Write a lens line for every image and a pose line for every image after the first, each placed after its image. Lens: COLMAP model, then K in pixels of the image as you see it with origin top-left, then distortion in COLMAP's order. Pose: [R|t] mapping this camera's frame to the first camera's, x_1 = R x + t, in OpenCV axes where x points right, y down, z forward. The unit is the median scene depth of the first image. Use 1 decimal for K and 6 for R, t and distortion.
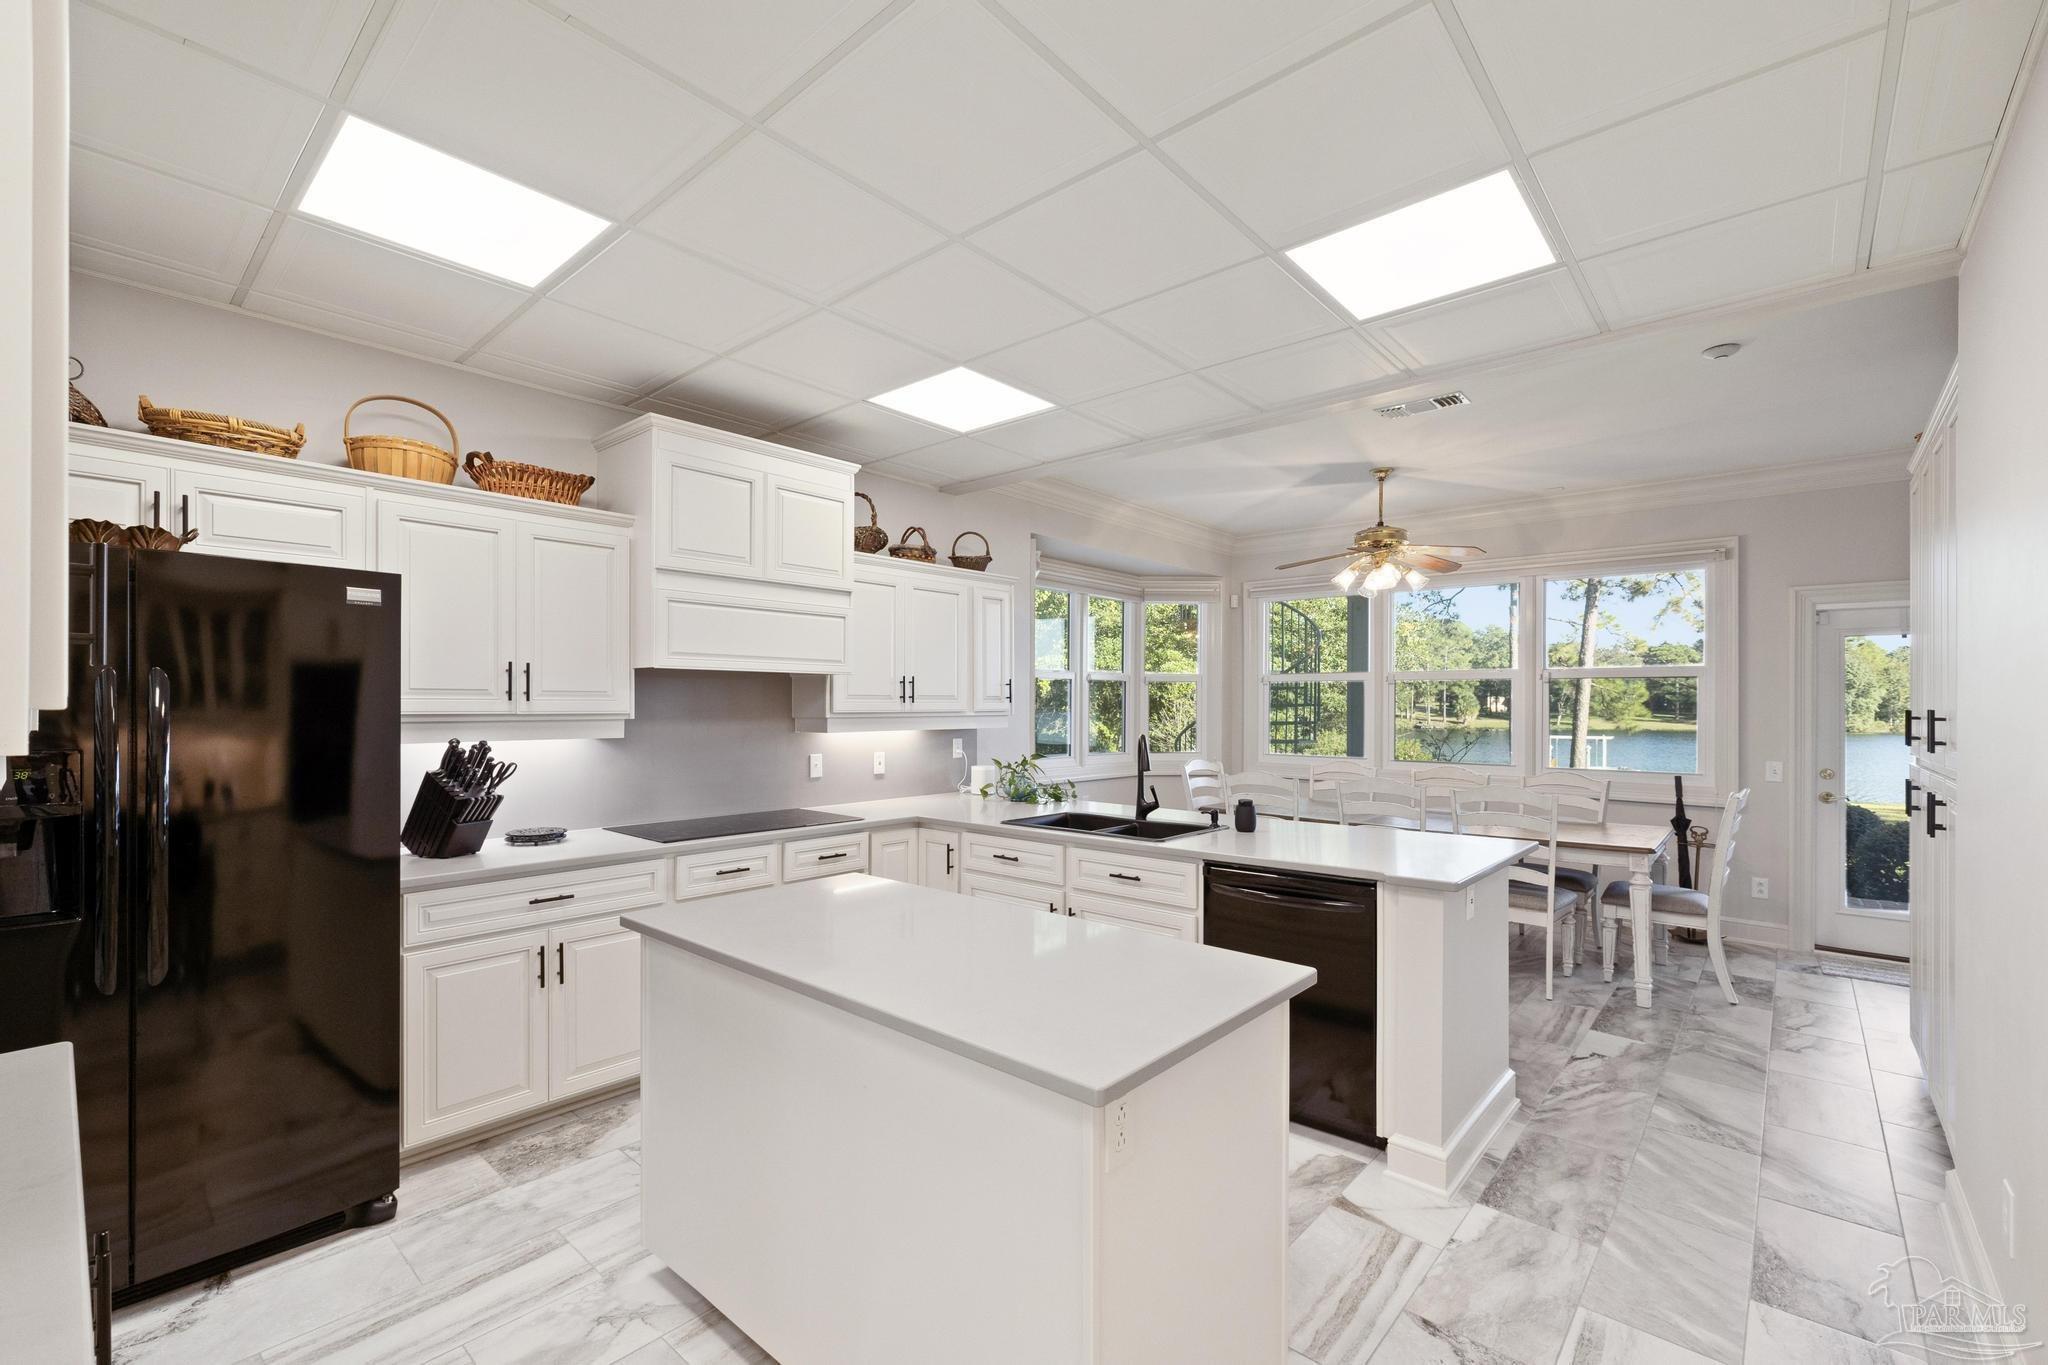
lens RADIAL K [[873.2, 0, 1013.1], [0, 873.2, 693.4], [0, 0, 1]] dist [0.009040, -0.000125]
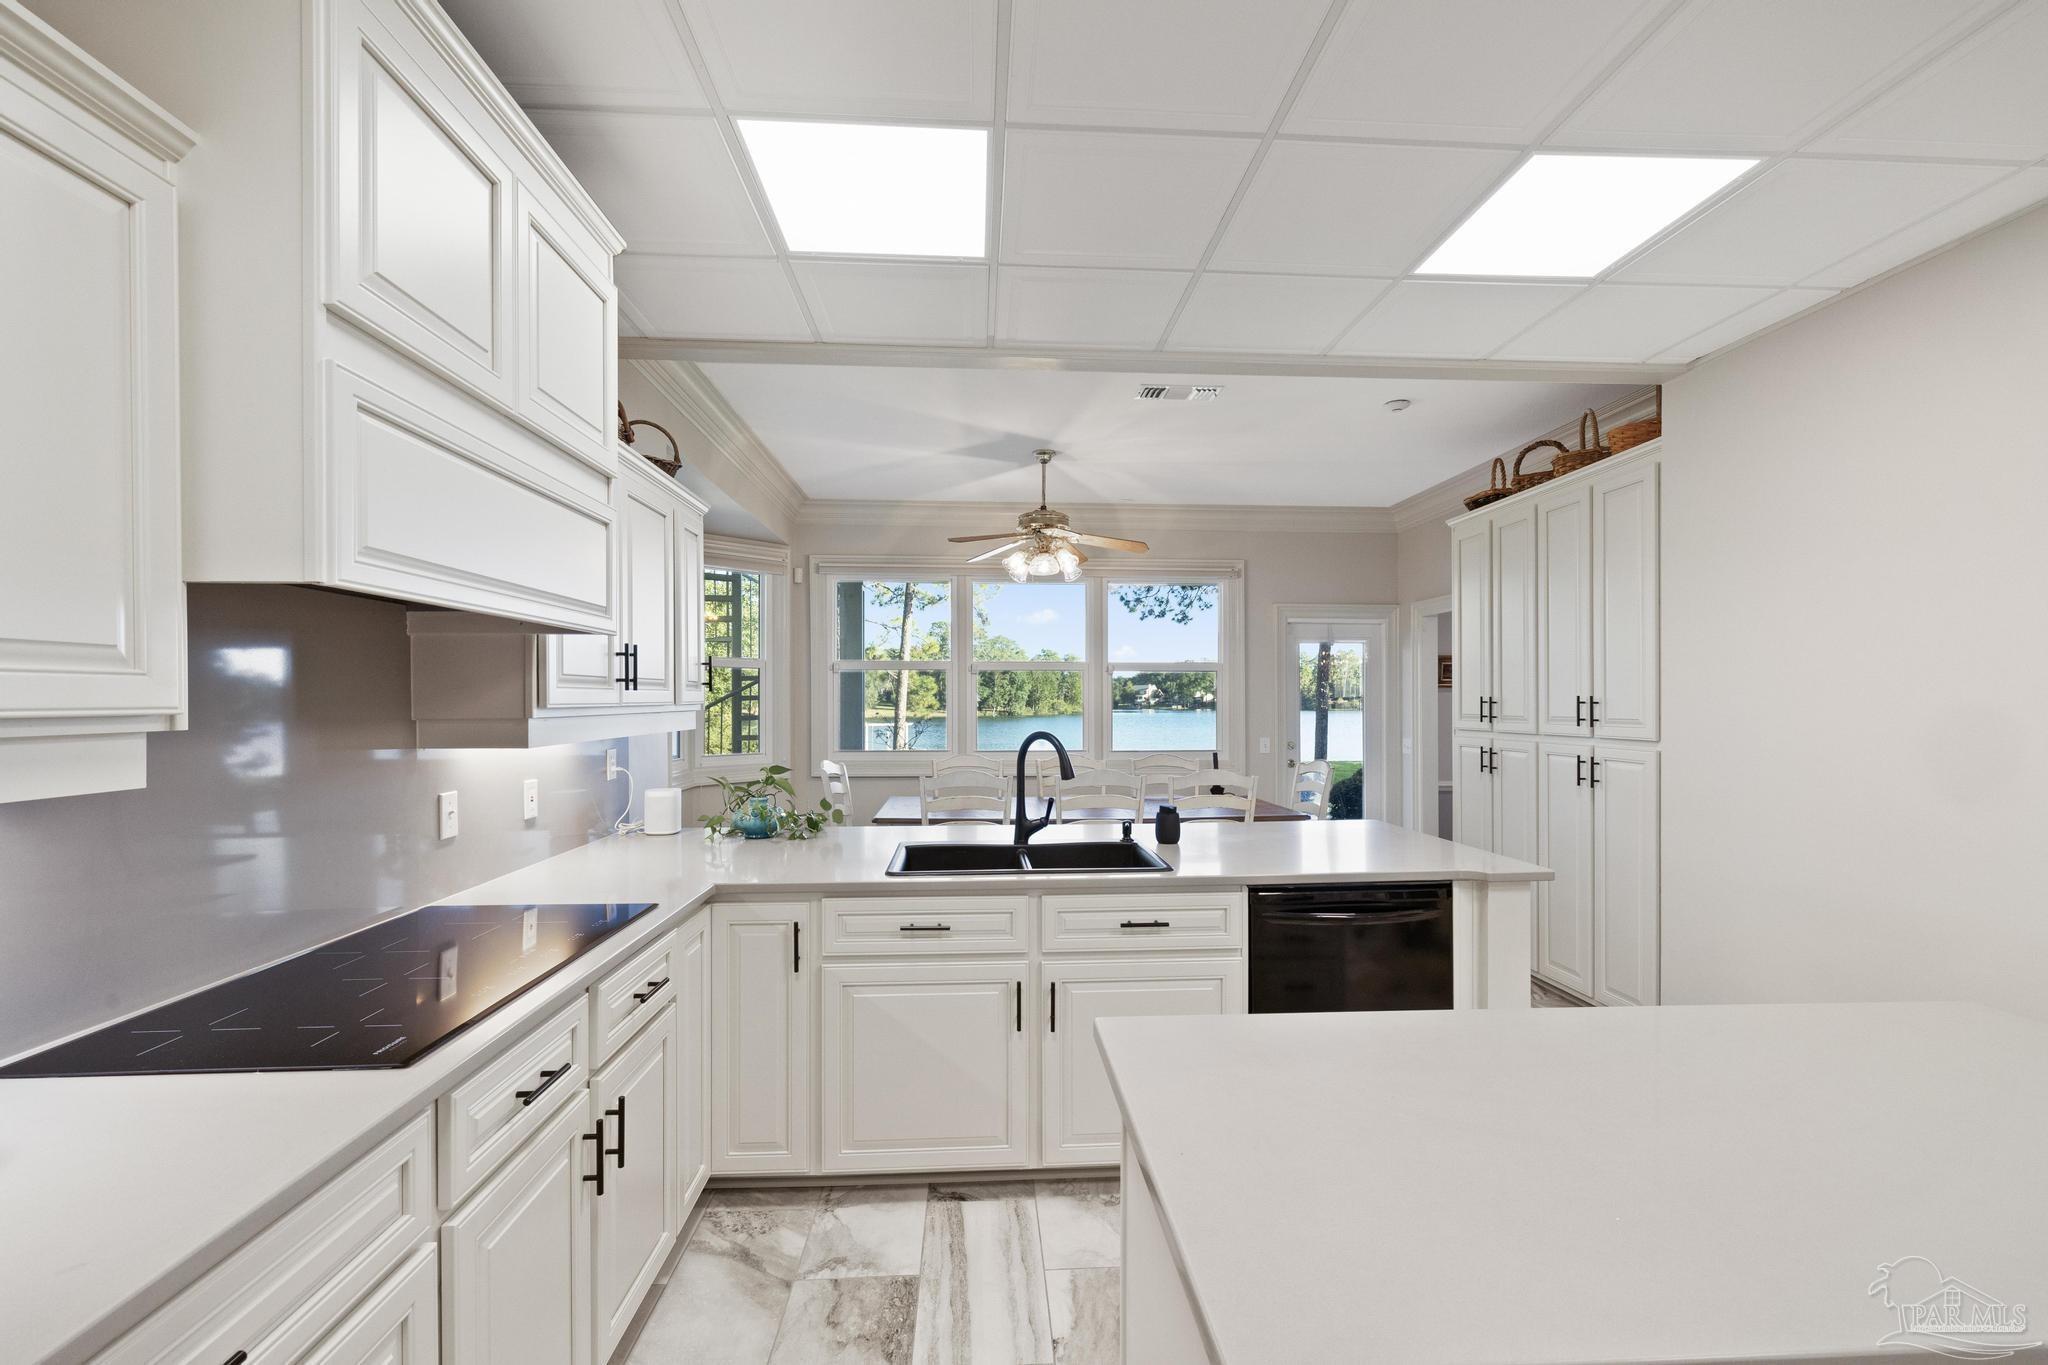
lens RADIAL K [[873.2, 0, 1025.7], [0, 873.2, 695.2], [0, 0, 1]] dist [0.009040, -0.000125]
pose [[0.708704, -0.000720, 0.705506, -0.291151], [-0.006931, 0.999944, 0.007983, 0.006841], [-0.705472, -0.010547, 0.708659, 0.344687]]
